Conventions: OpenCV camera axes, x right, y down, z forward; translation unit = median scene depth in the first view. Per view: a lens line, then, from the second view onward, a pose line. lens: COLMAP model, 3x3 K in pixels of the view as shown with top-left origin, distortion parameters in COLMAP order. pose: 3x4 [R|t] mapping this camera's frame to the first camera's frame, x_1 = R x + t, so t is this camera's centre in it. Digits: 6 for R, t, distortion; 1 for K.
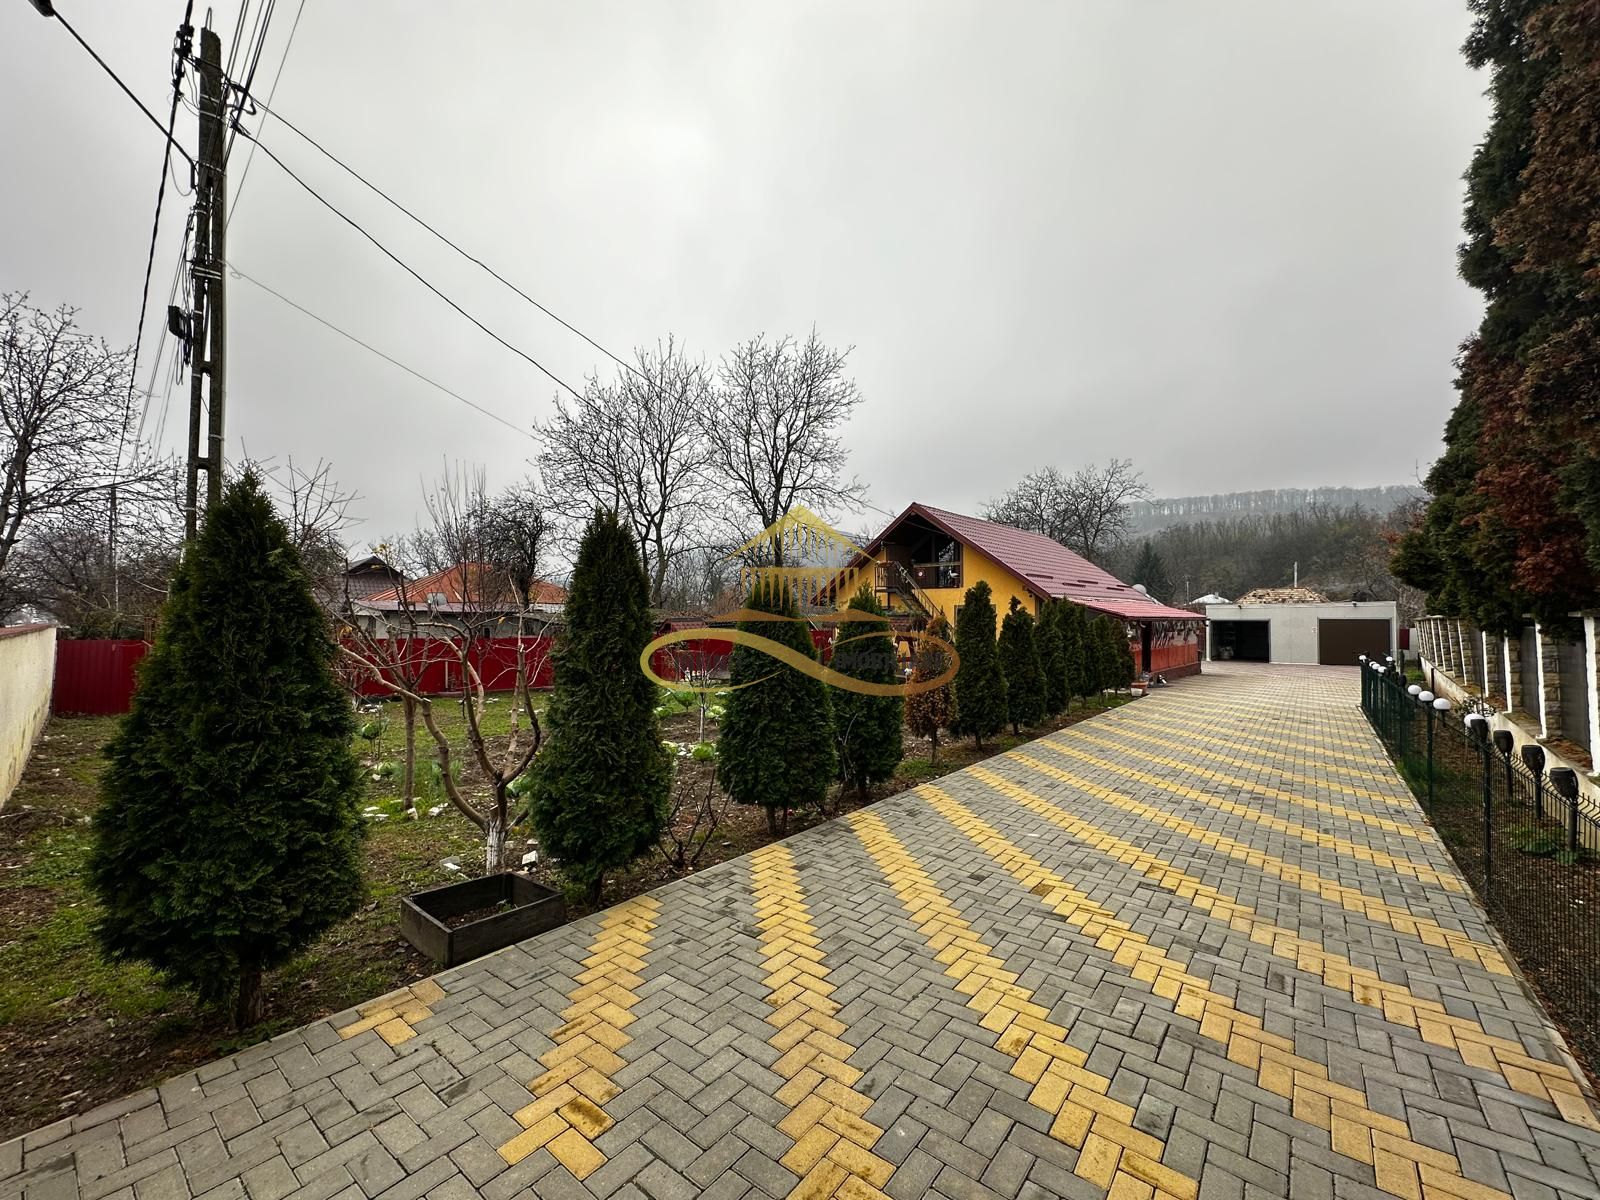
lens RADIAL K [[638.9, 0, 798.9], [0, 638.9, 606.9], [0, 0, 1]] dist [-0.003243, 0.000967]
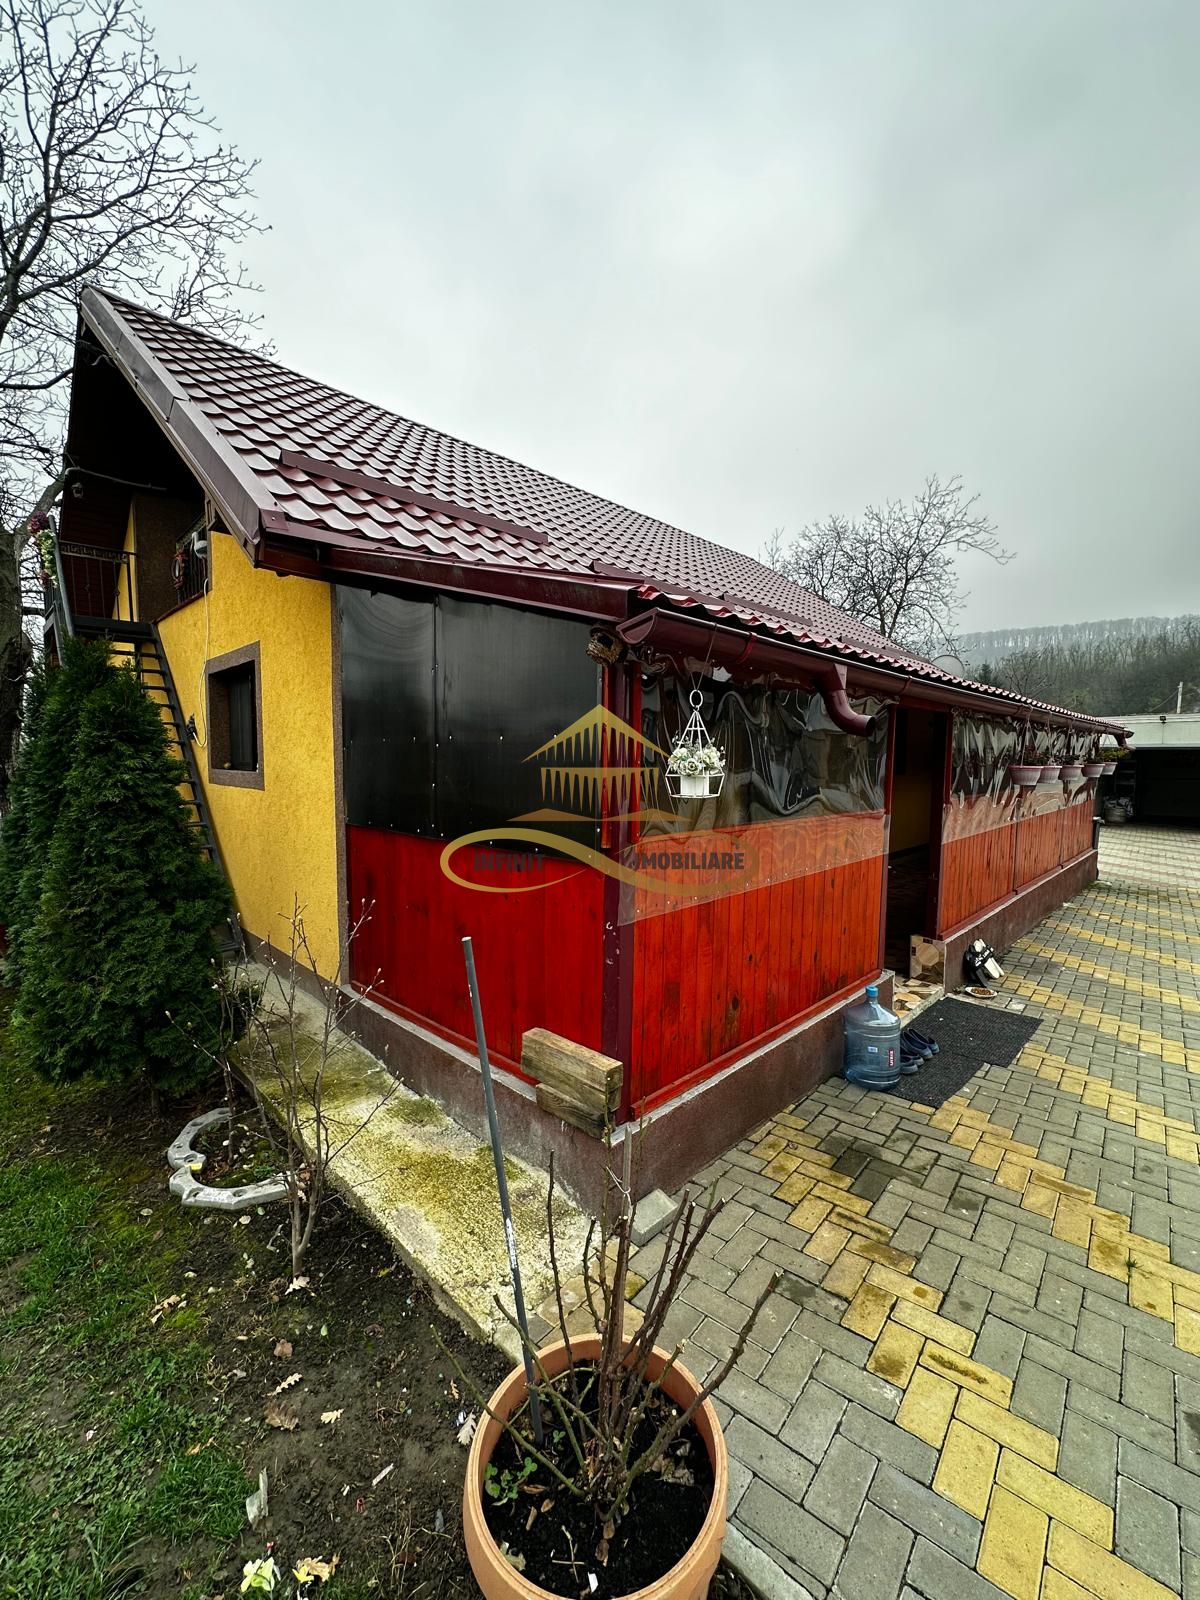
lens RADIAL K [[638.9, 0, 593.3], [0, 638.9, 788.0], [0, 0, 1]] dist [-0.003243, 0.000967]
pose [[0.998720, 0.008191, -0.049911, 0.323928], [-0.004659, 0.997502, 0.070478, 0.023923], [0.050363, -0.070155, 0.996264, 0.566979]]
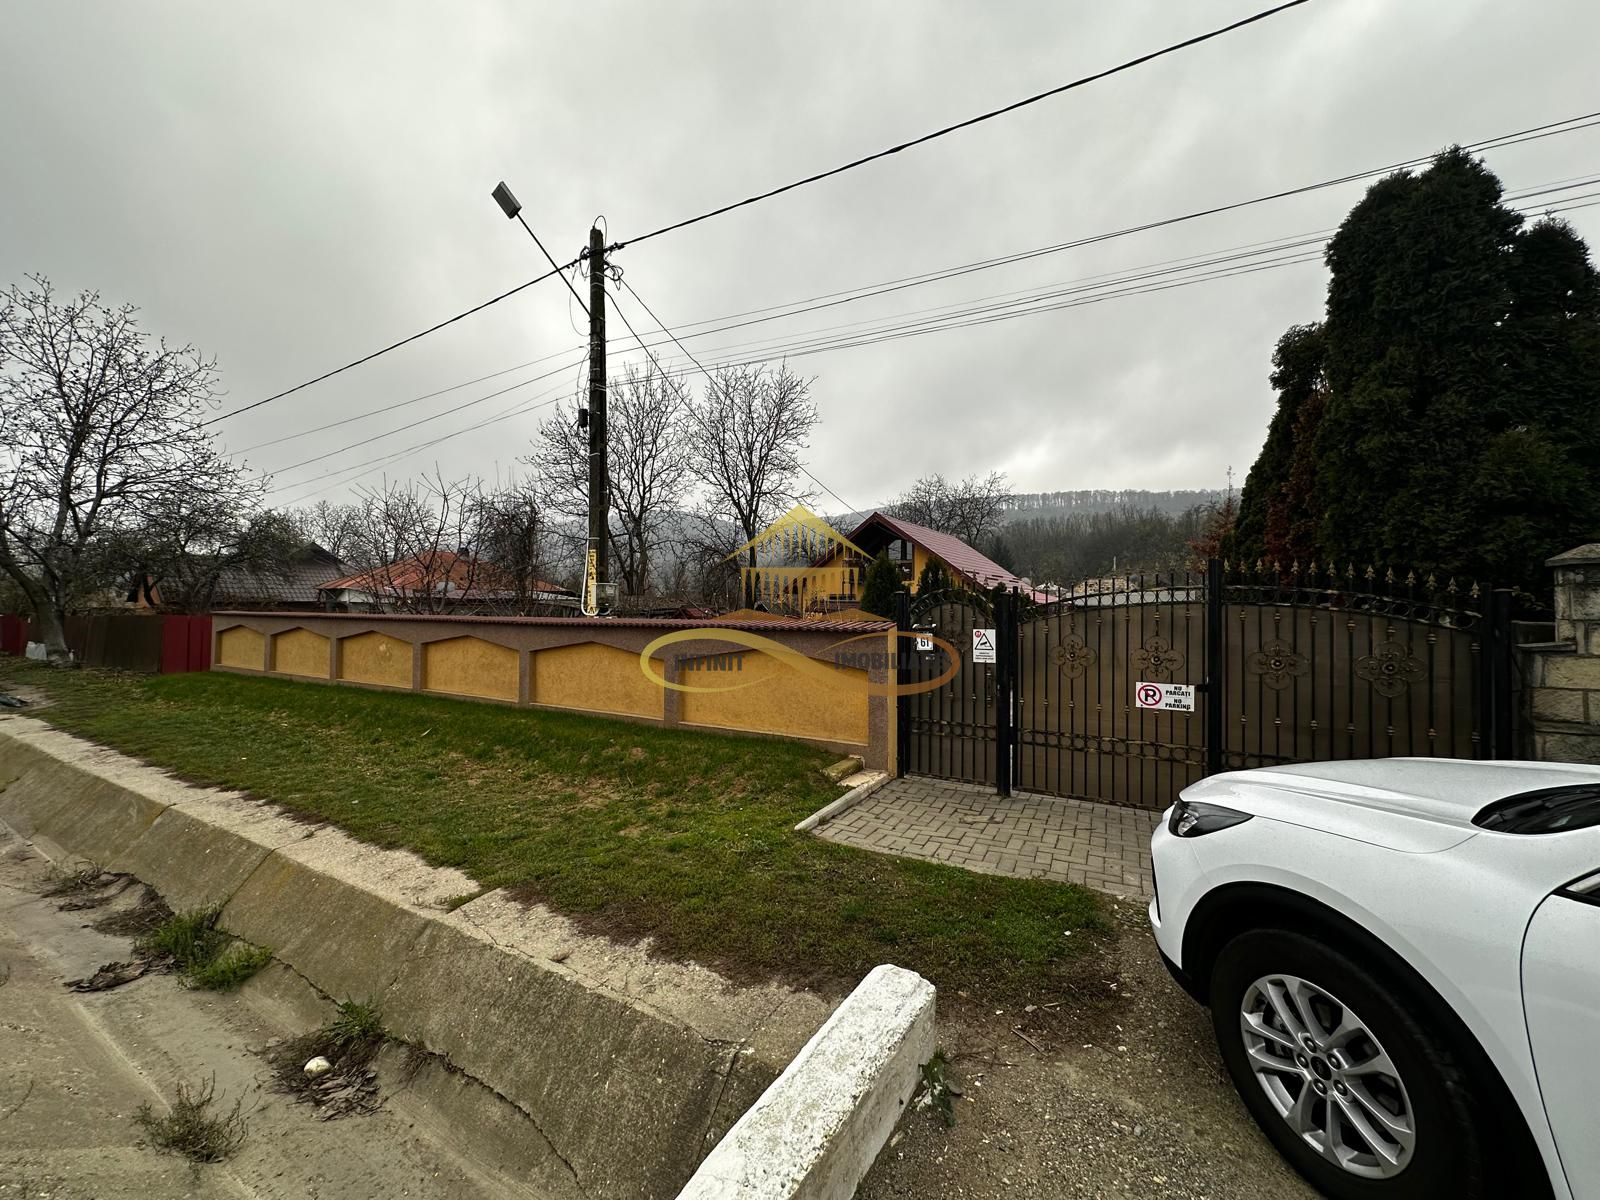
lens RADIAL K [[638.9, 0, 804.3], [0, 638.9, 609.4], [0, 0, 1]] dist [-0.003243, 0.000967]
pose [[0.975444, -0.004571, 0.220201, -0.173499], [-0.001191, 0.999661, 0.026027, -0.004173], [-0.220246, -0.025650, 0.975107, -0.142276]]
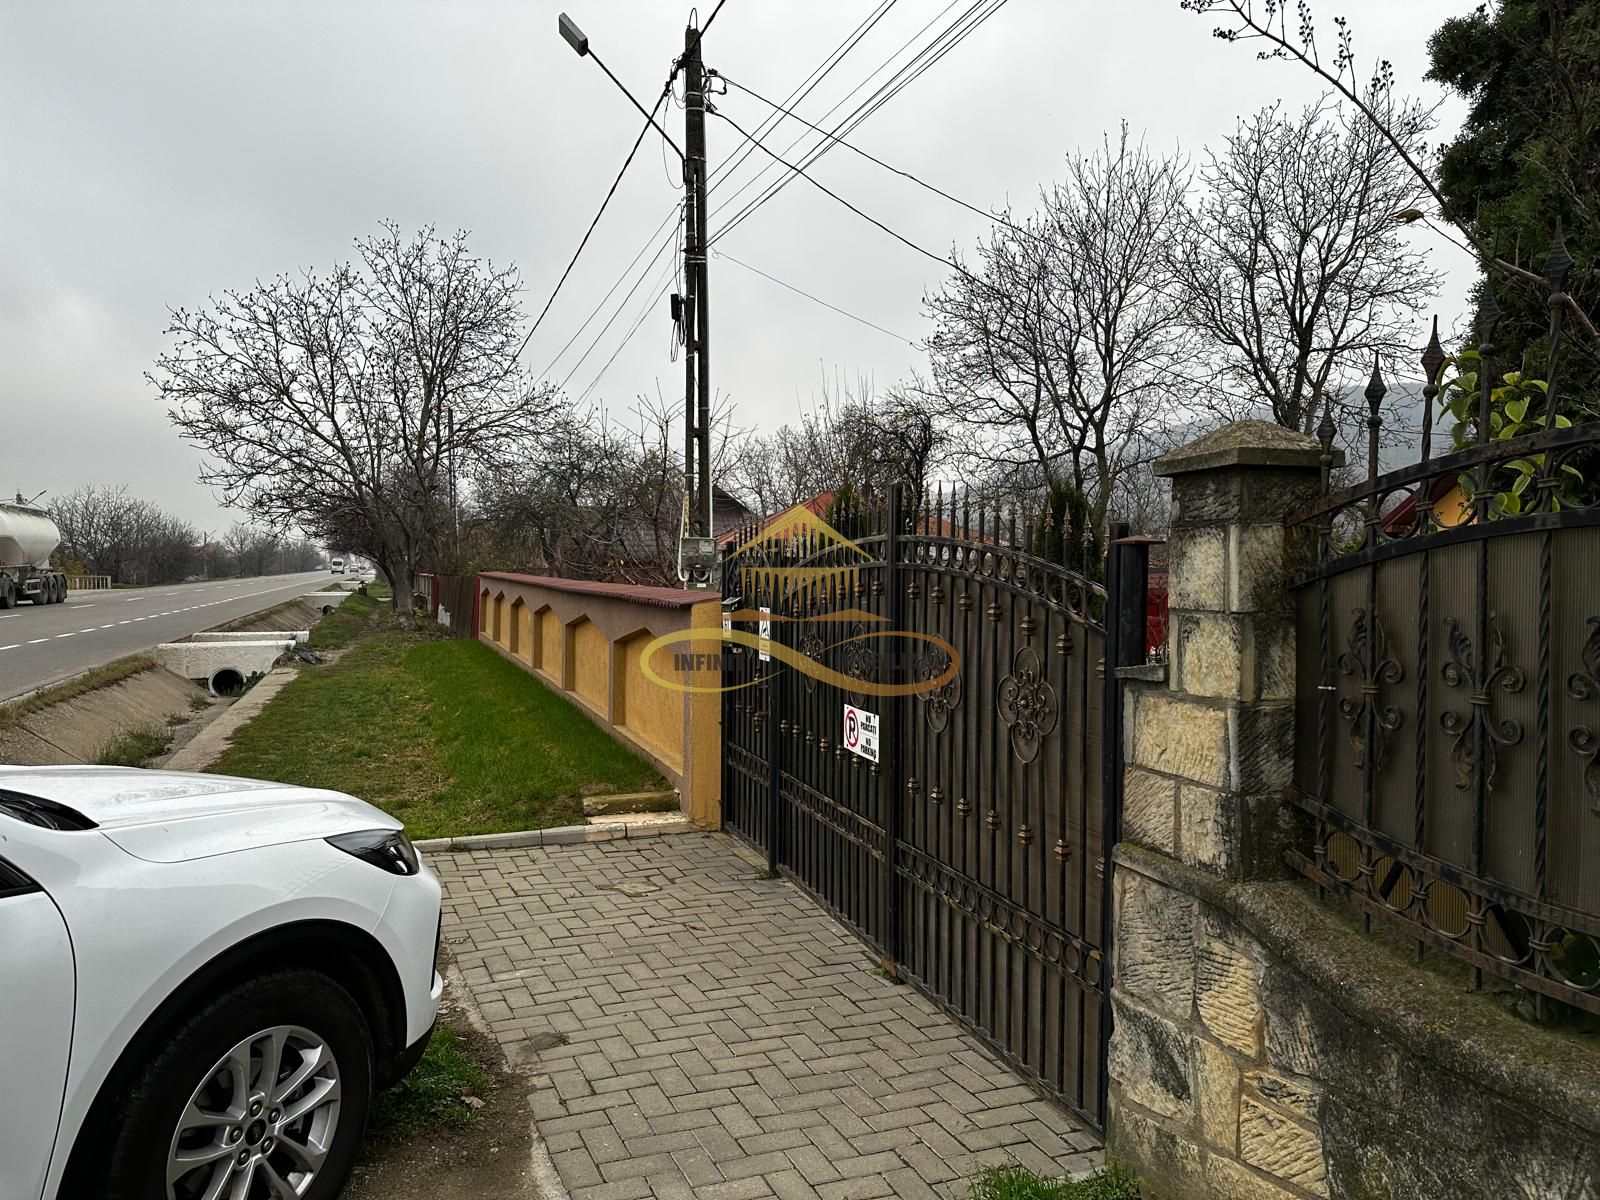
lens RADIAL K [[1109.1, 0, 814.1], [0, 1109.1, 623.5], [0, 0, 1]] dist [0.031767, -0.027242]
pose [[0.894433, 0.024972, -0.446504, 0.029569], [0.004949, 0.997826, 0.065719, -0.003922], [0.447175, -0.060991, 0.892365, -0.147799]]
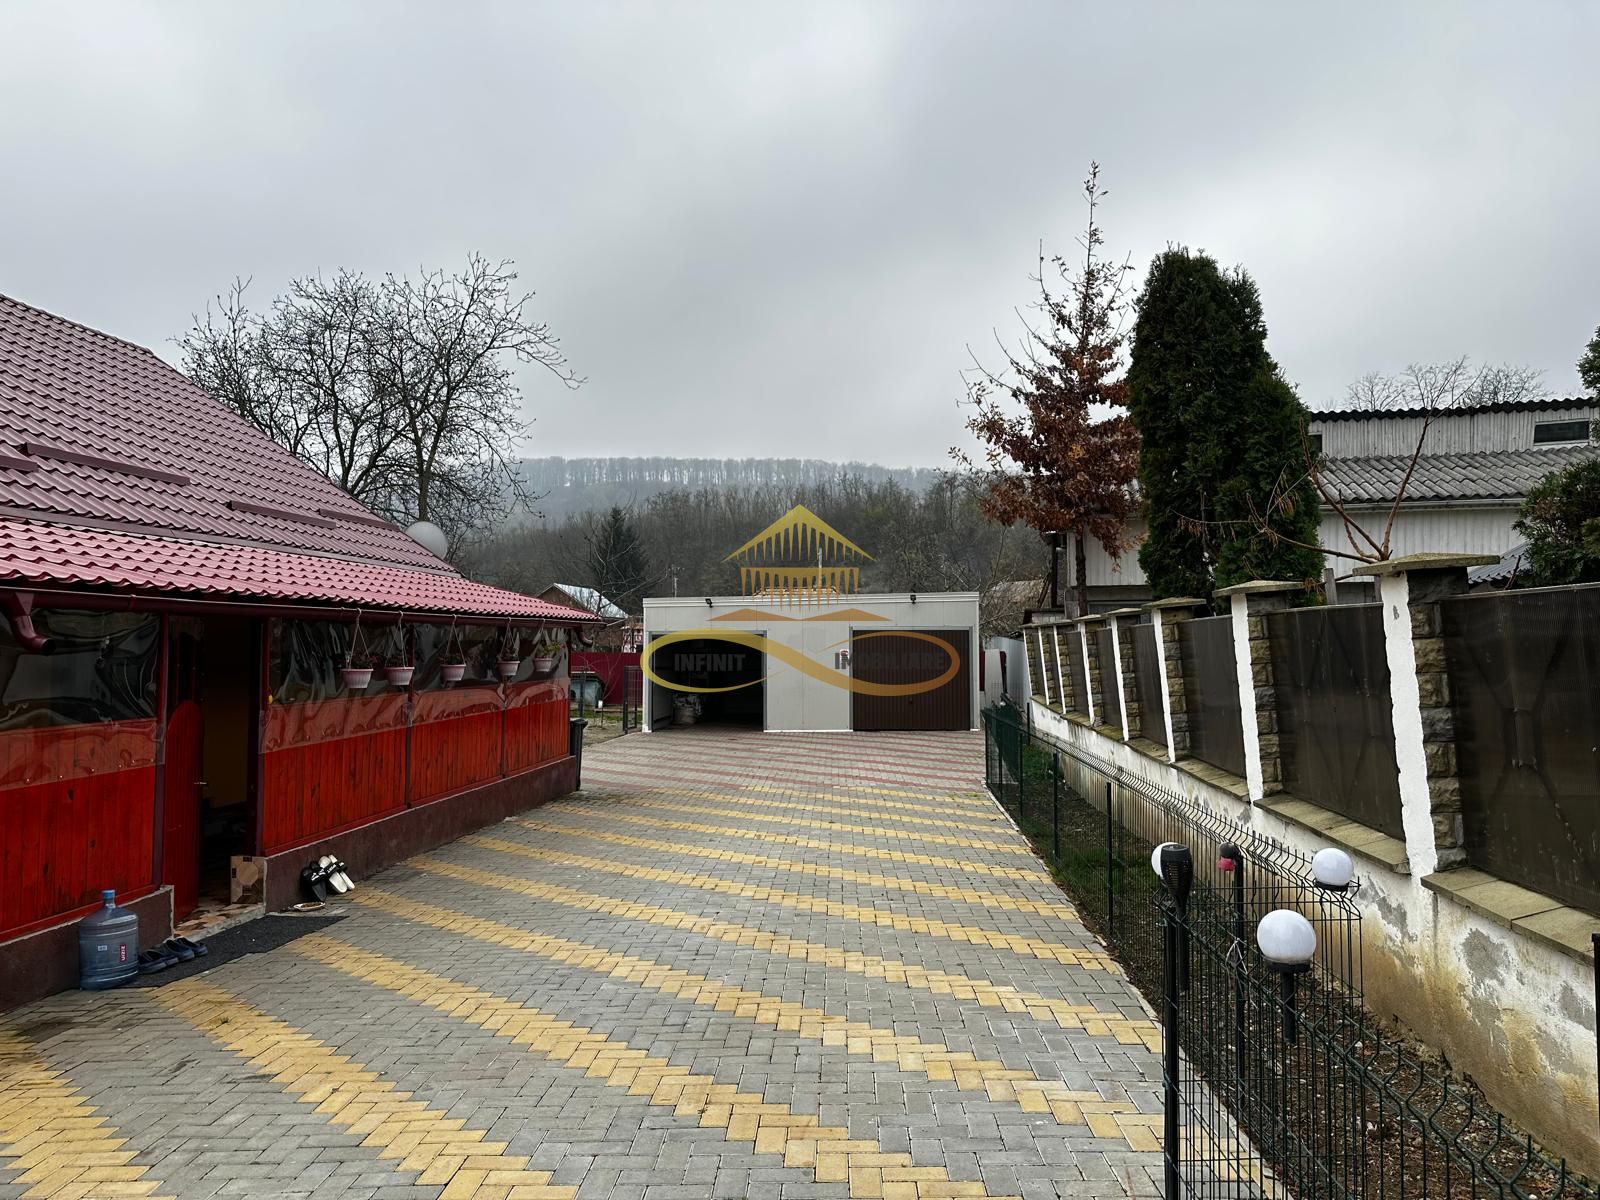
lens RADIAL K [[1109.1, 0, 829.1], [0, 1109.1, 614.9], [0, 0, 1]] dist [0.031767, -0.027242]
pose [[0.785766, 0.008483, 0.618465, 0.345627], [-0.003247, 0.999949, -0.009589, 0.017380], [-0.618515, 0.005527, 0.785754, 0.428941]]
